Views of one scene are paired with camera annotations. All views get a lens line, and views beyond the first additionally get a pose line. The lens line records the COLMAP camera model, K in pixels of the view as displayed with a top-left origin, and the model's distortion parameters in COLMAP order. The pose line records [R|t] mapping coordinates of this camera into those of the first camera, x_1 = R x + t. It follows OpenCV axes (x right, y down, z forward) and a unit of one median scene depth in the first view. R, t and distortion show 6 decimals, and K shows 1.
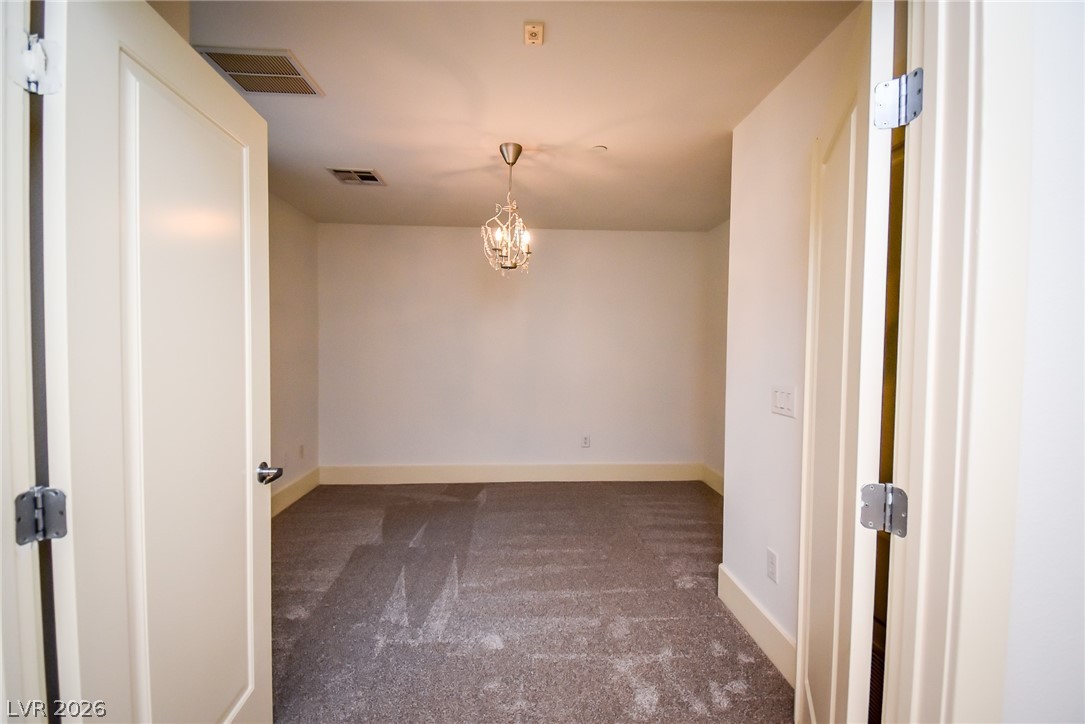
lens RADIAL K [[473.9, 0, 542.5], [0, 473.9, 362.0], [0, 0, 1]] dist [0.030876, -0.027697]
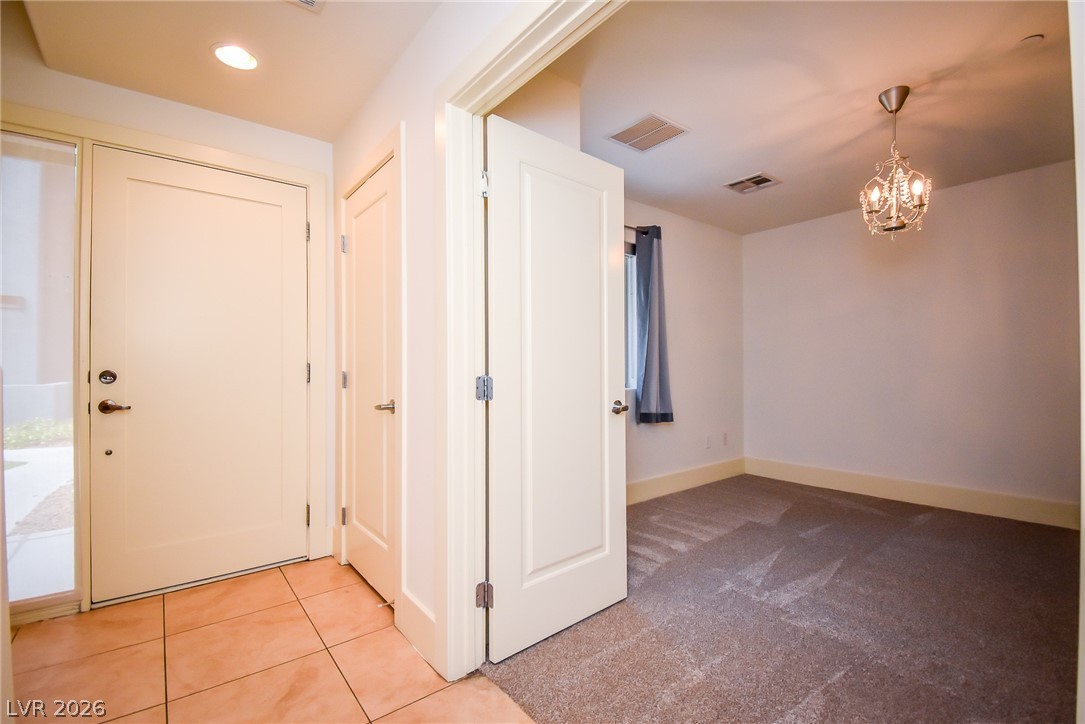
lens RADIAL K [[473.9, 0, 542.5], [0, 473.9, 362.0], [0, 0, 1]] dist [0.030876, -0.027697]
pose [[0.570549, -0.025803, -0.820858, 0.274584], [-0.014124, 0.999050, -0.041222, 0.089588], [0.821142, 0.035113, 0.569642, -0.011236]]
